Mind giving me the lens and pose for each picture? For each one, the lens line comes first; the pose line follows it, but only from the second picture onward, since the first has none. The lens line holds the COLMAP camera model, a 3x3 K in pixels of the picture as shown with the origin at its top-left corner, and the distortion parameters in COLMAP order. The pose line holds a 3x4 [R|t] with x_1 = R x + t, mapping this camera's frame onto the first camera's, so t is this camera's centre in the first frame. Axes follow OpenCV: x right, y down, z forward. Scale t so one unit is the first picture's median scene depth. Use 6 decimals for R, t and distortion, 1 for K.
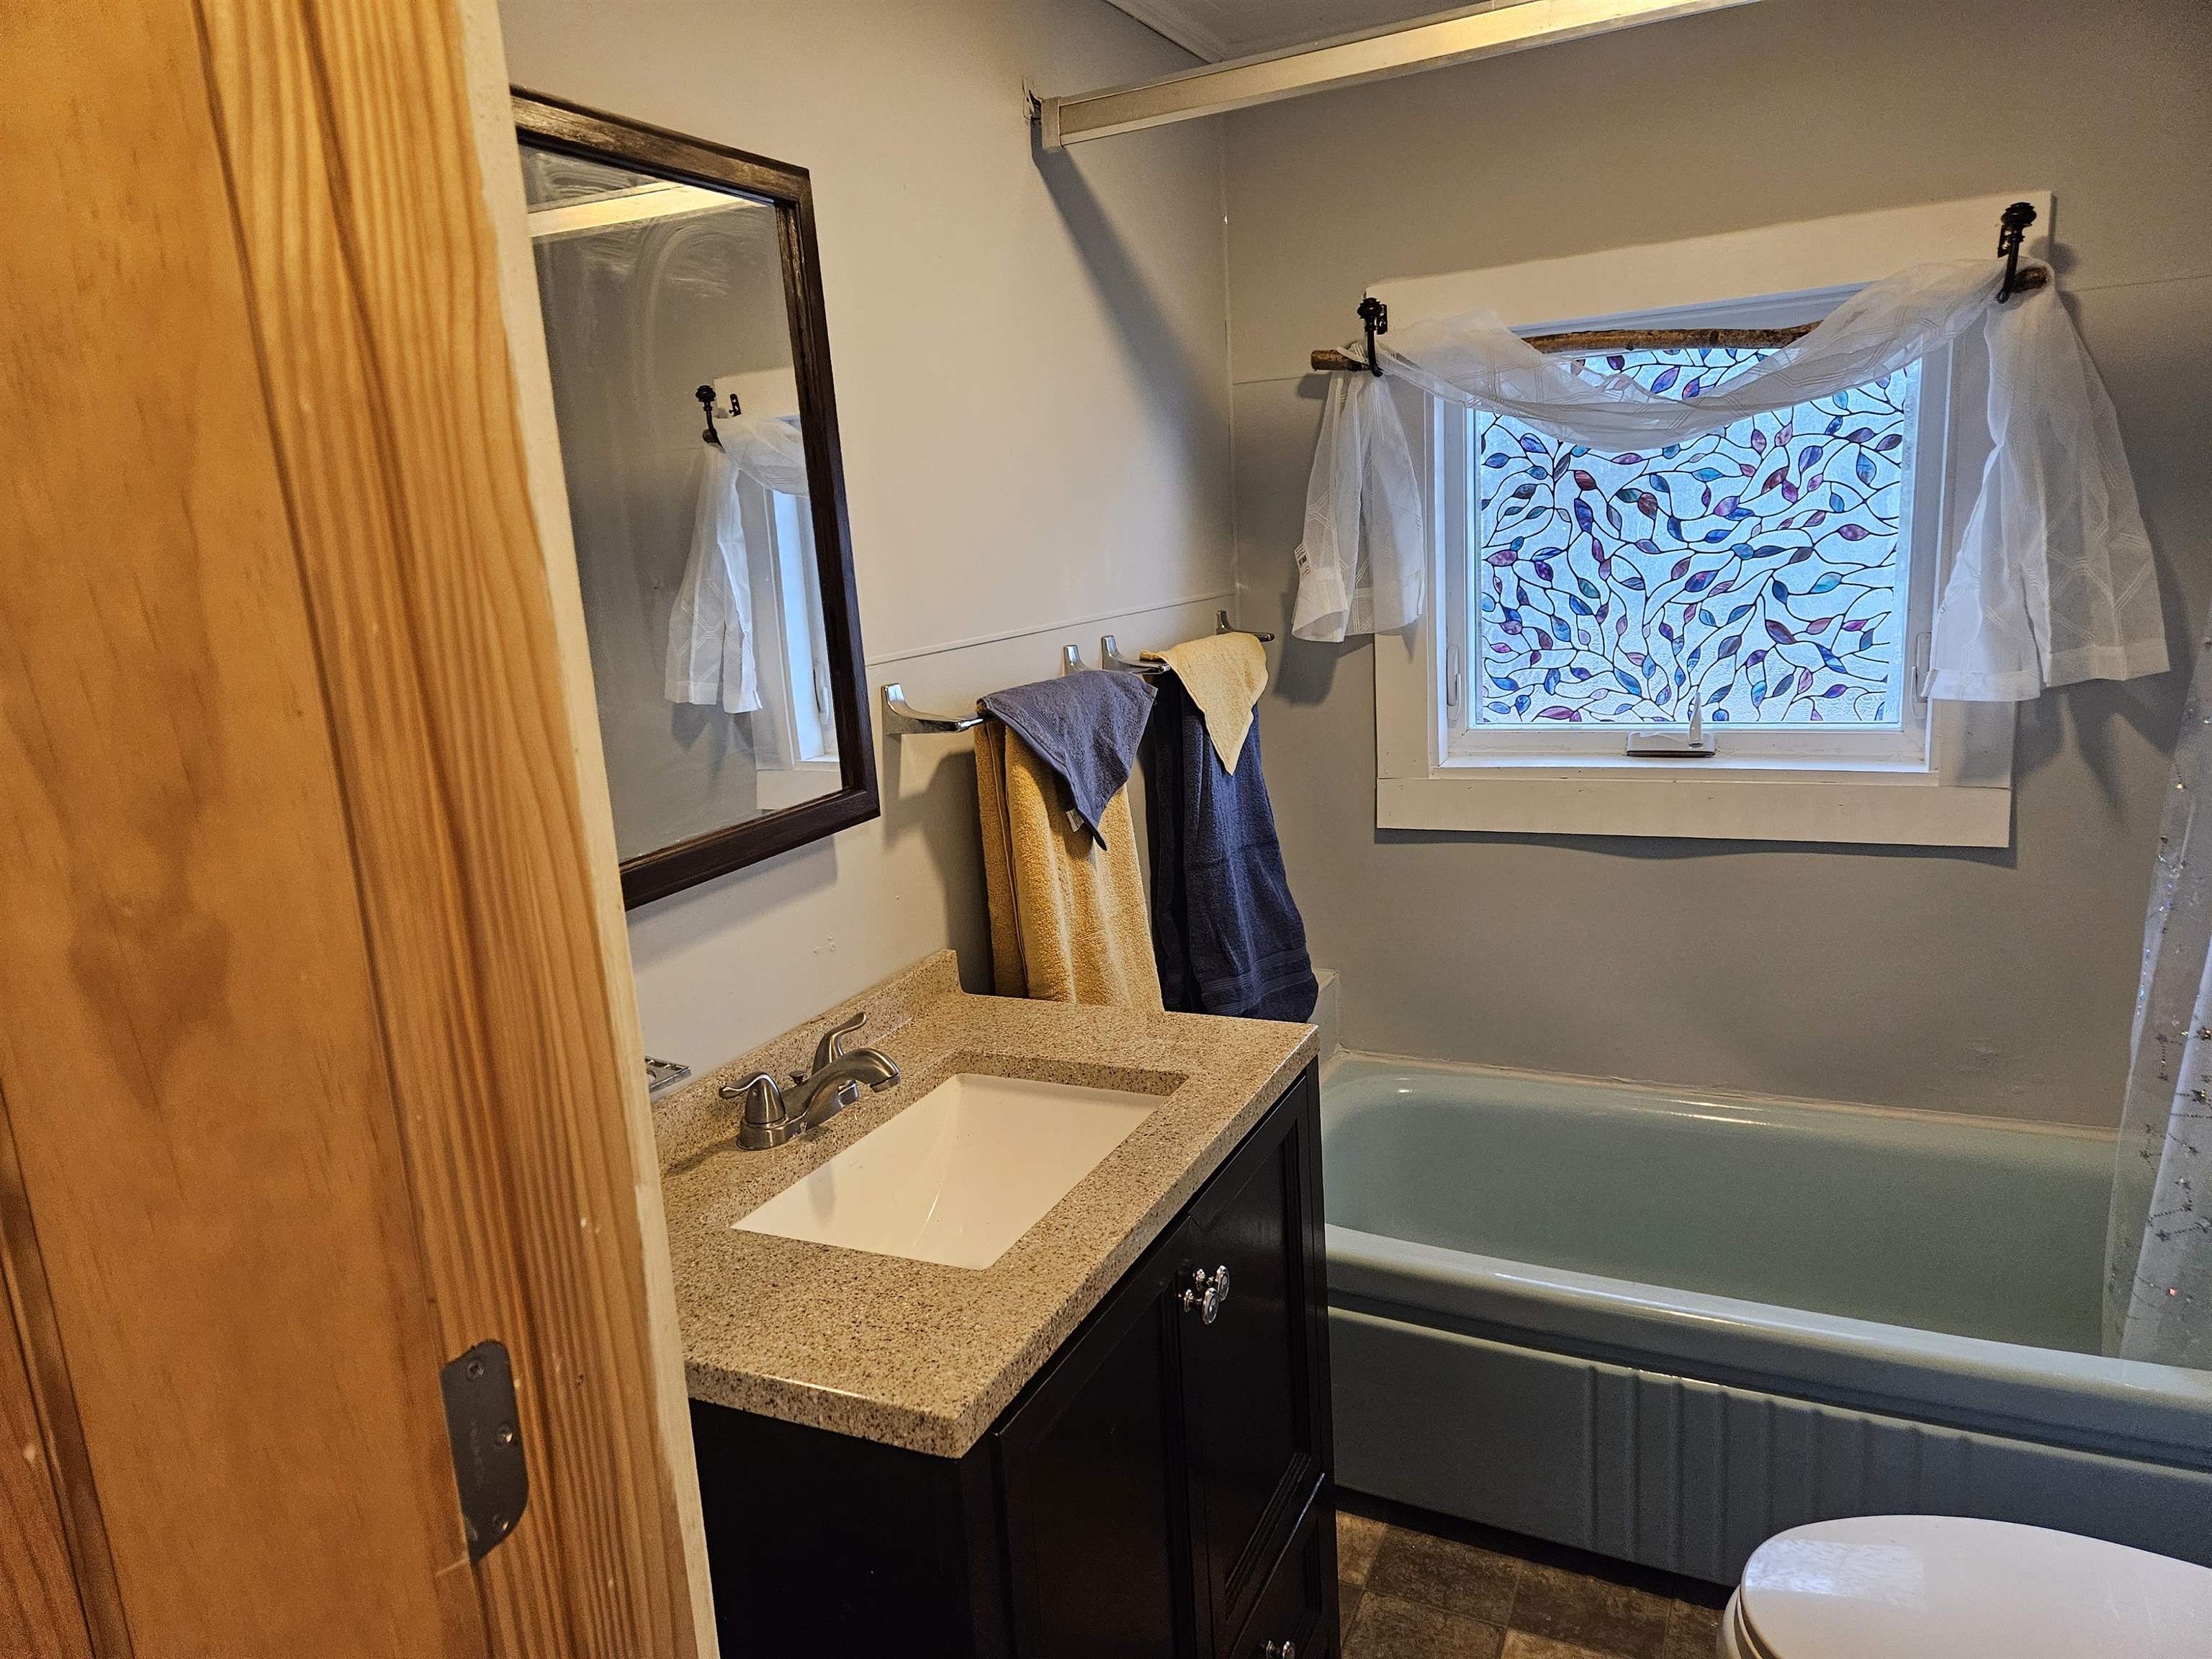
lens RADIAL K [[1475.6, 0, 1091.5], [0, 1475.6, 813.5], [0, 0, 1]] dist [0.084372, -0.072943]
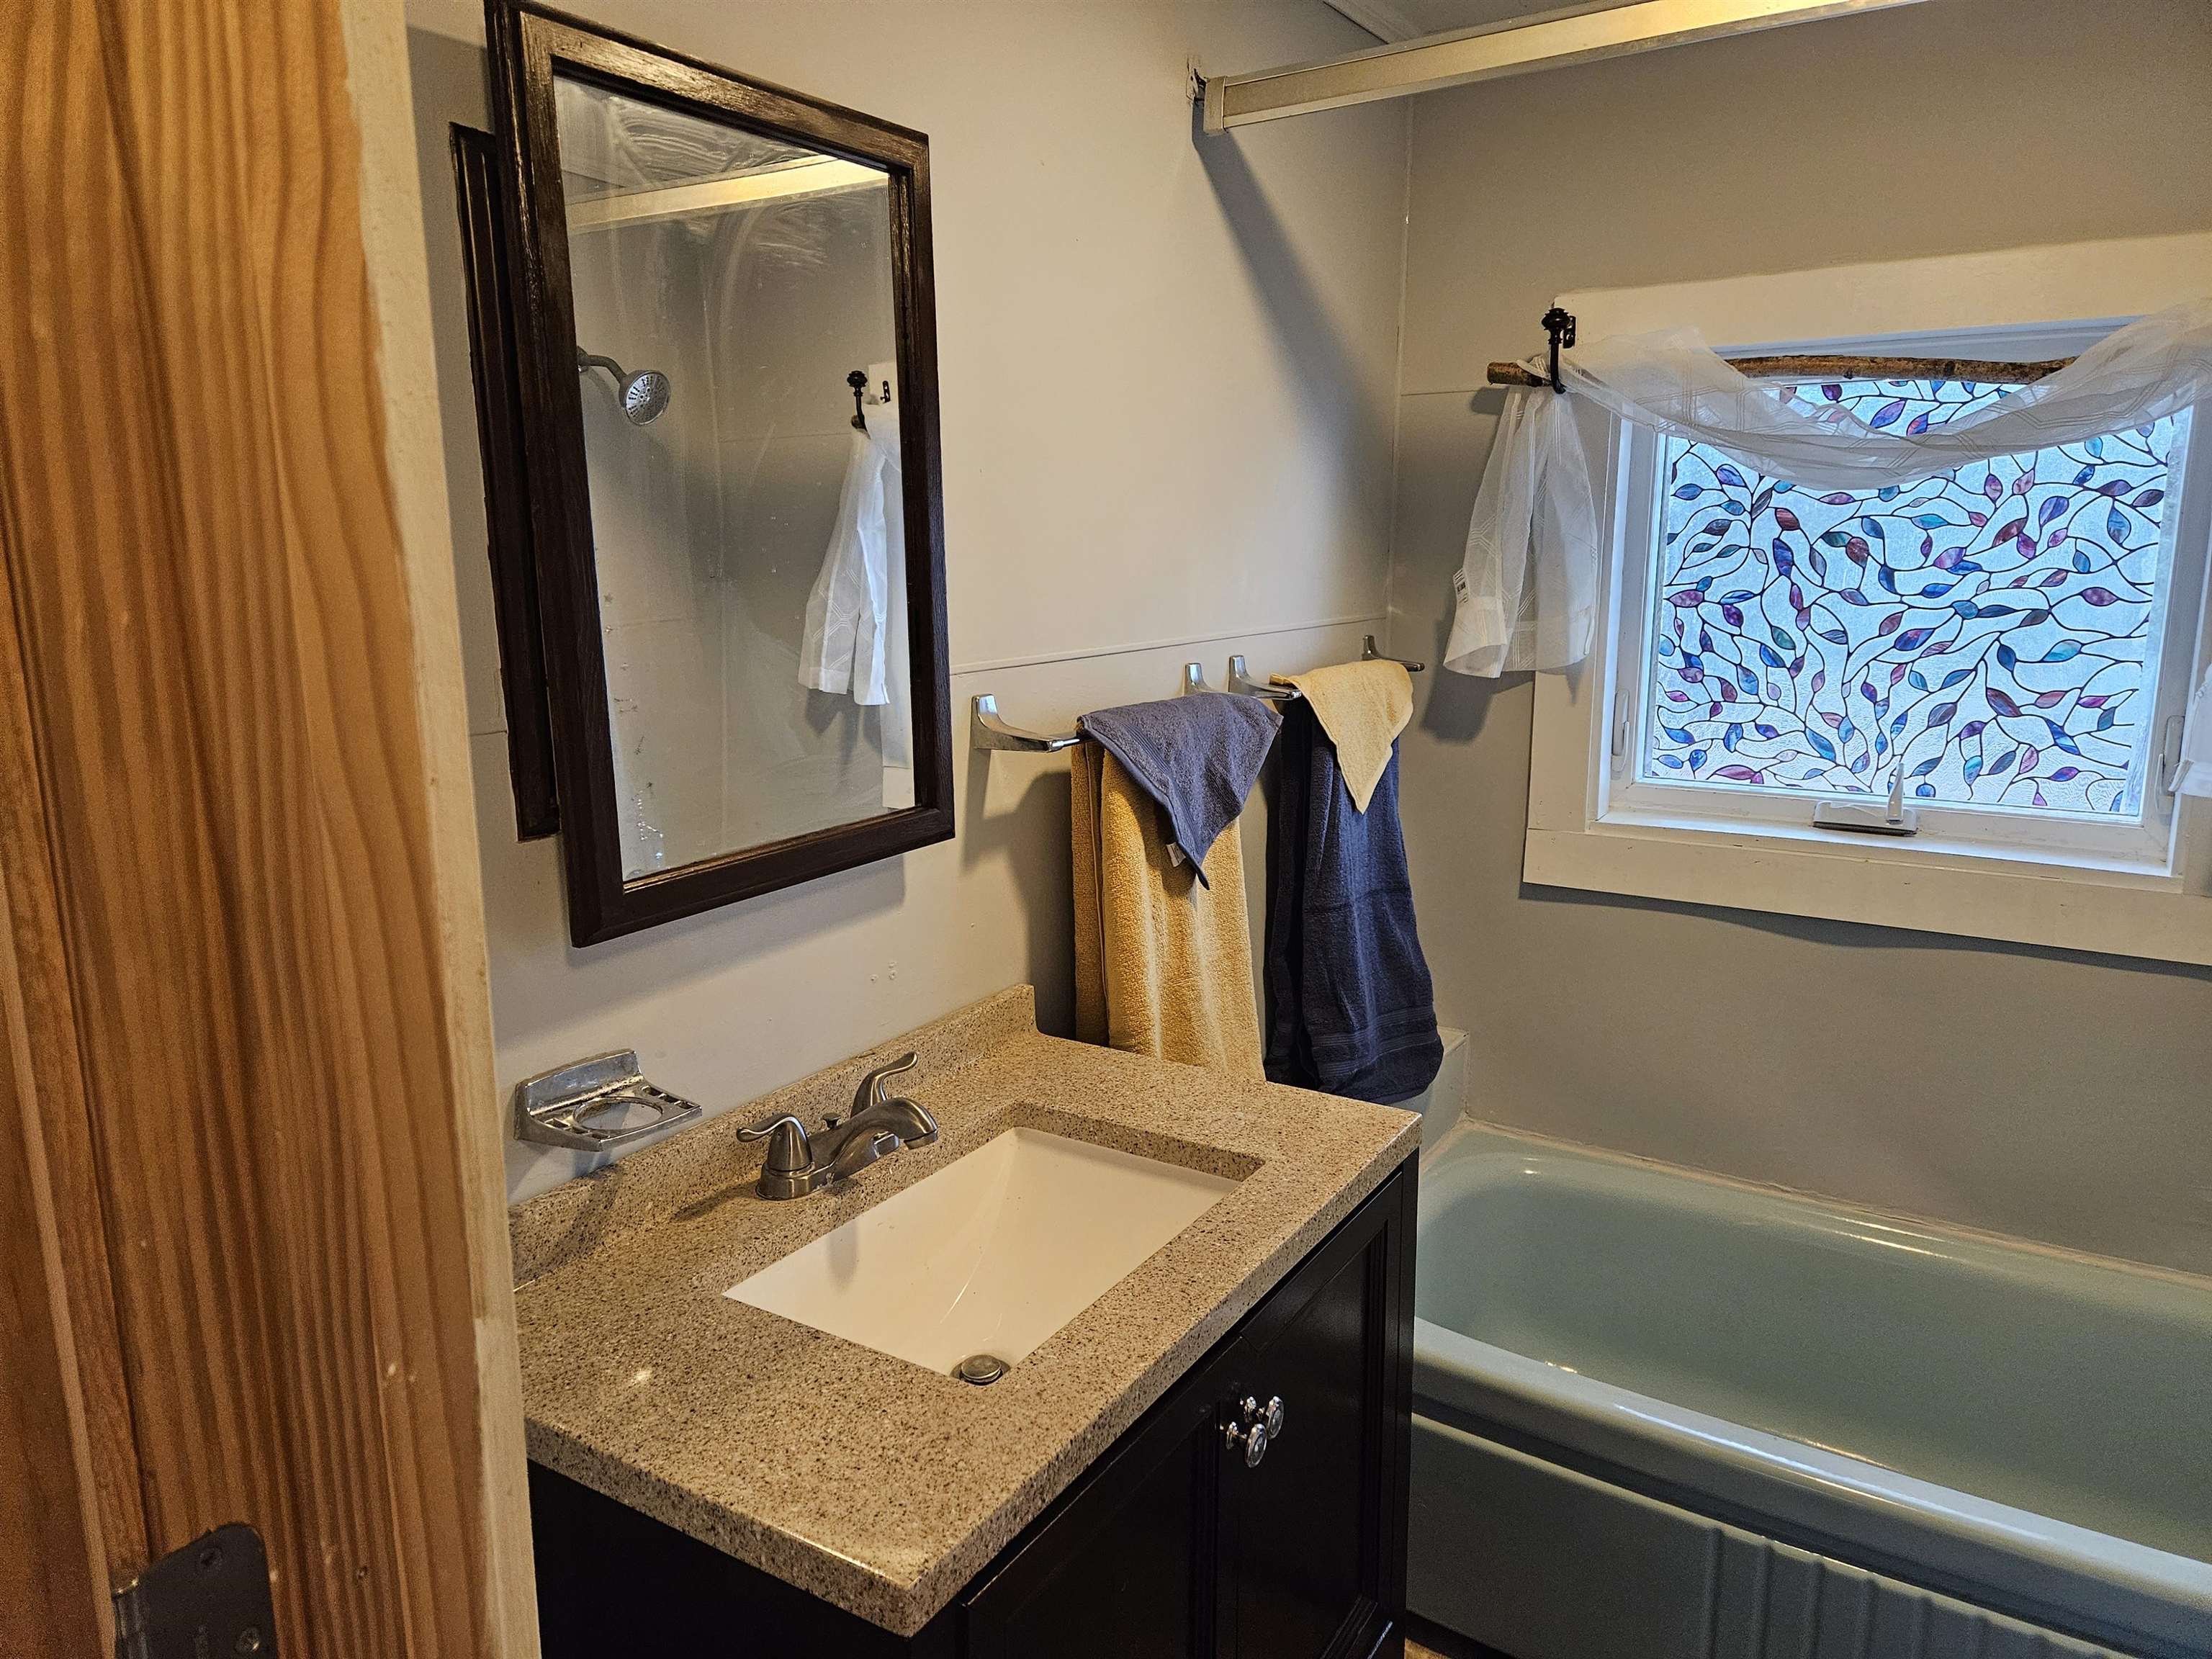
lens RADIAL K [[1476.0, 0, 1106.5], [0, 1476.0, 790.9], [0, 0, 1]] dist [0.081004, -0.062086]
pose [[0.991972, 0.078478, -0.099163, 0.026552], [-0.080169, 0.996694, -0.013175, -0.015277], [0.097801, 0.021019, 0.994984, 0.063998]]
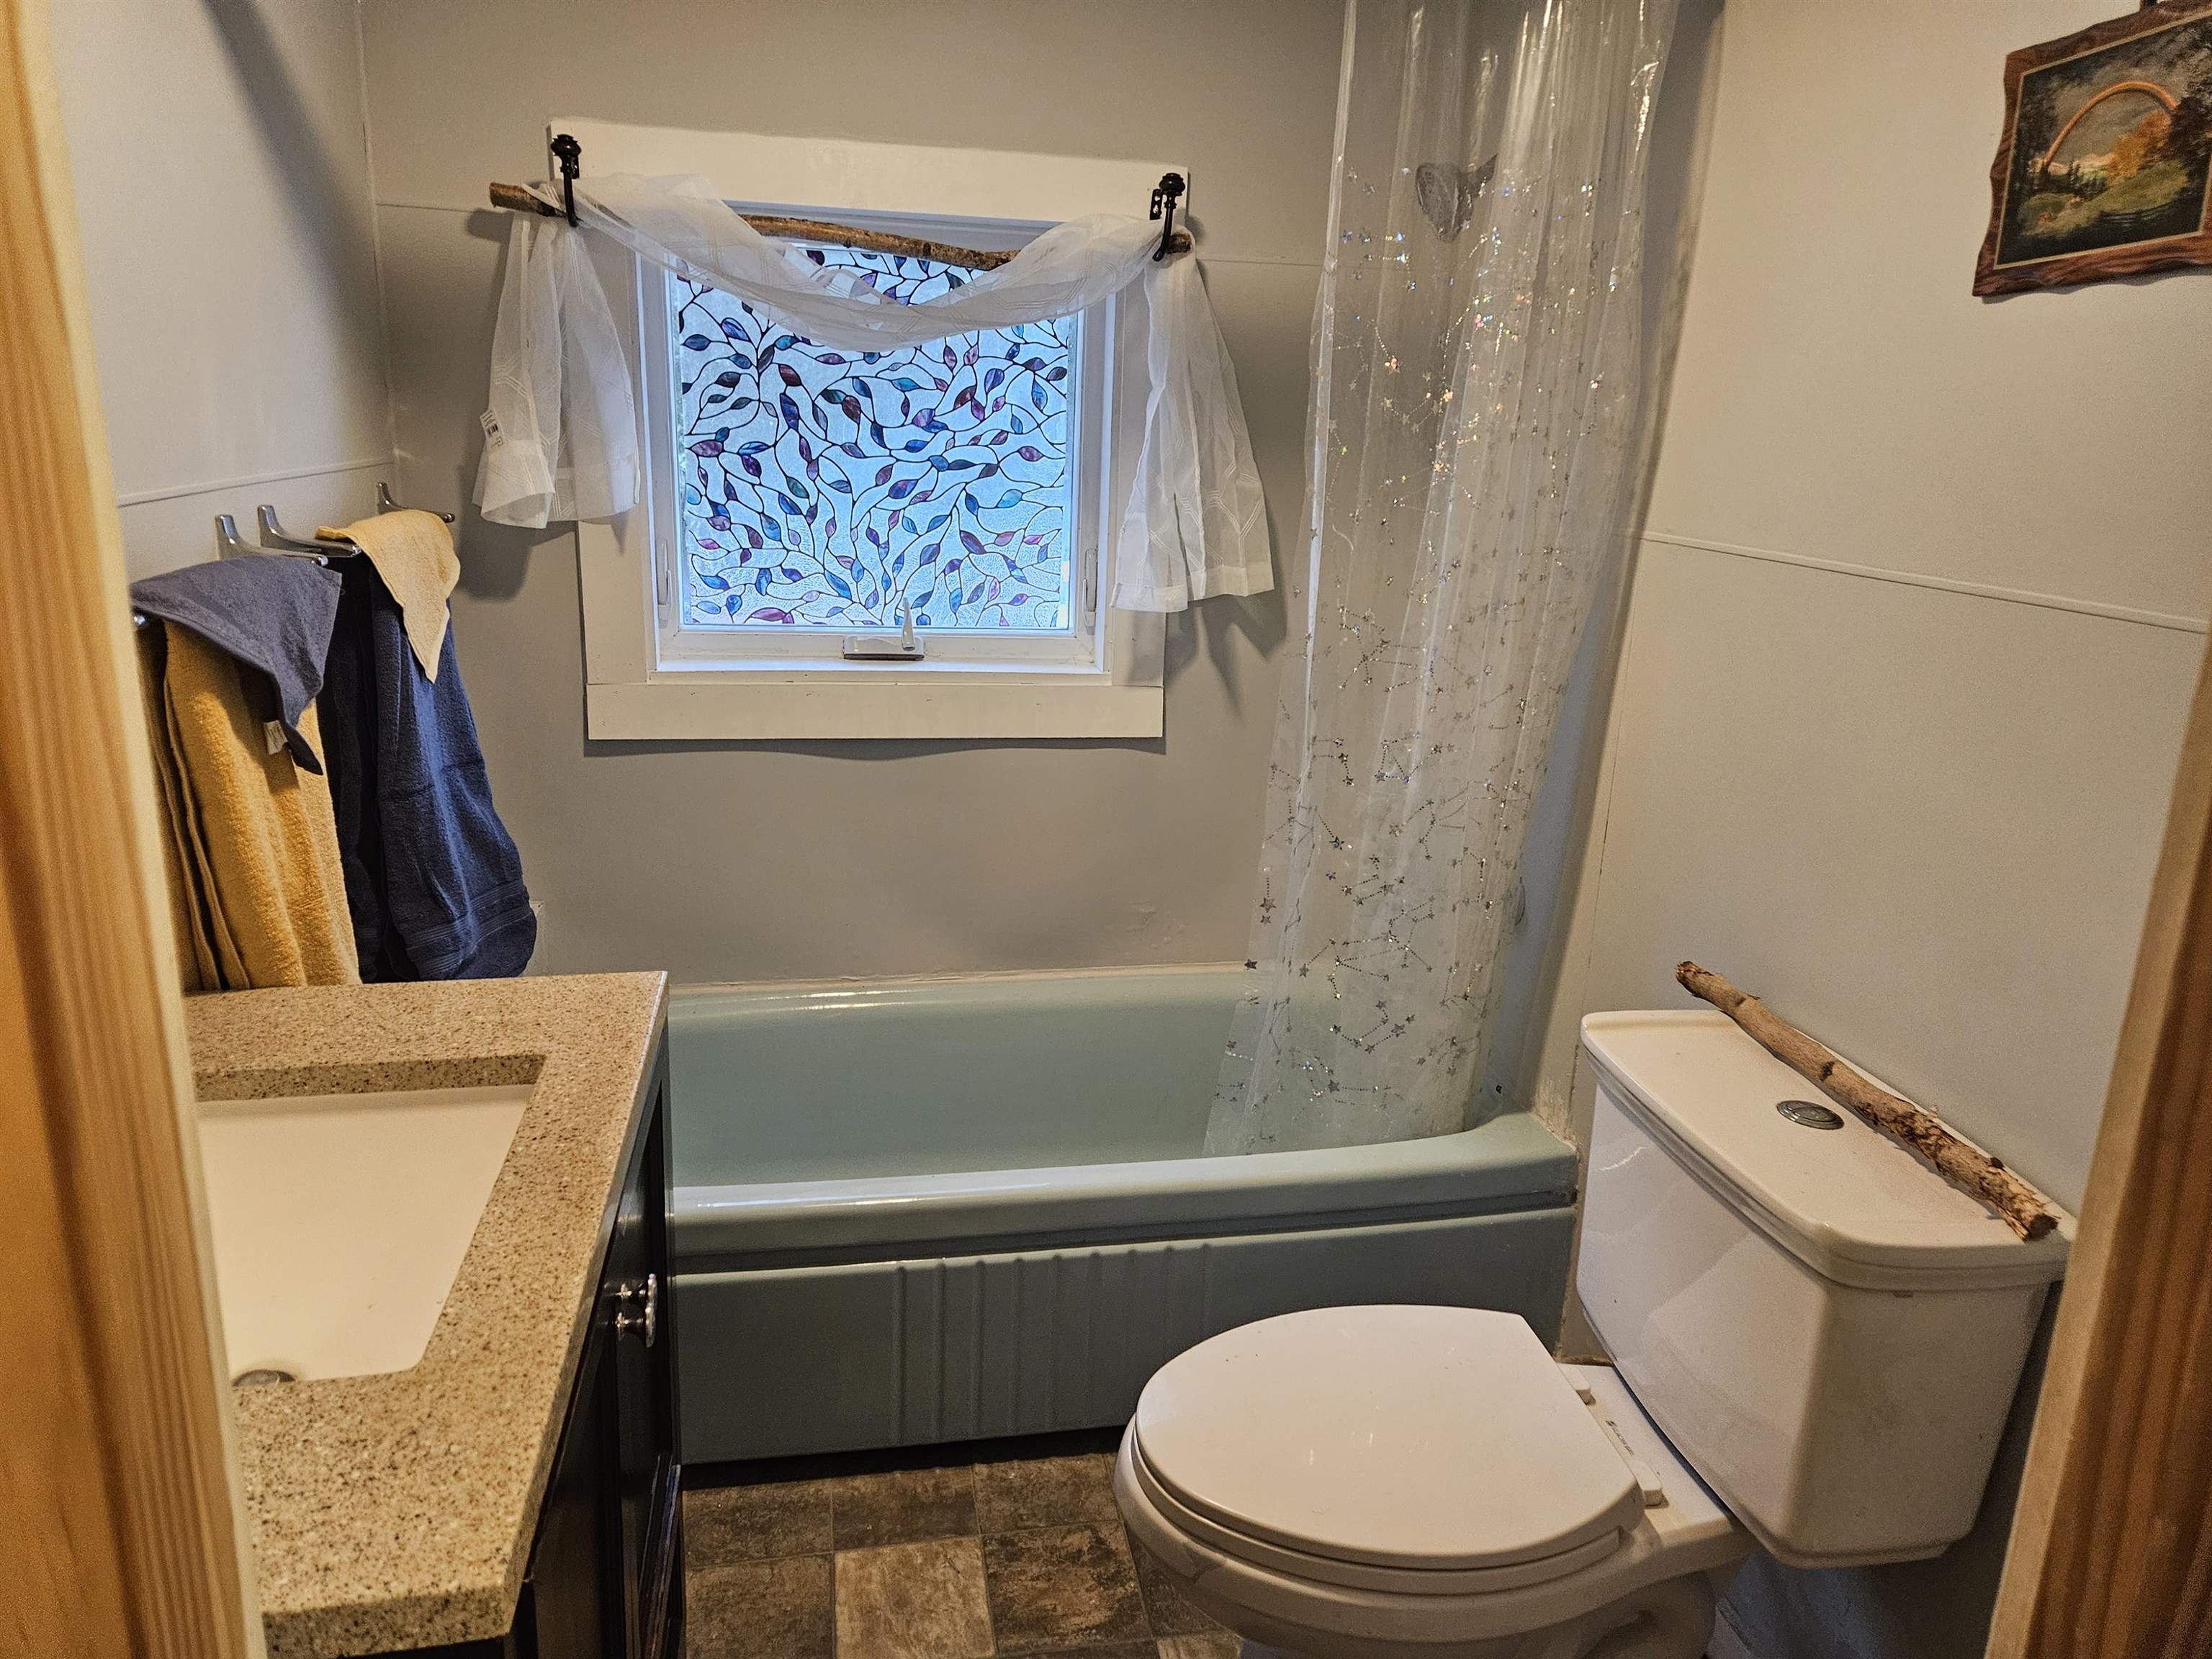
lens RADIAL K [[1480.0, 0, 1107.8], [0, 1480.0, 776.8], [0, 0, 1]] dist [0.080509, -0.069464]
pose [[0.800564, -0.052639, 0.596931, -0.107687], [0.026237, 0.998258, 0.052842, -0.007963], [-0.598673, -0.026642, 0.800550, 0.094521]]
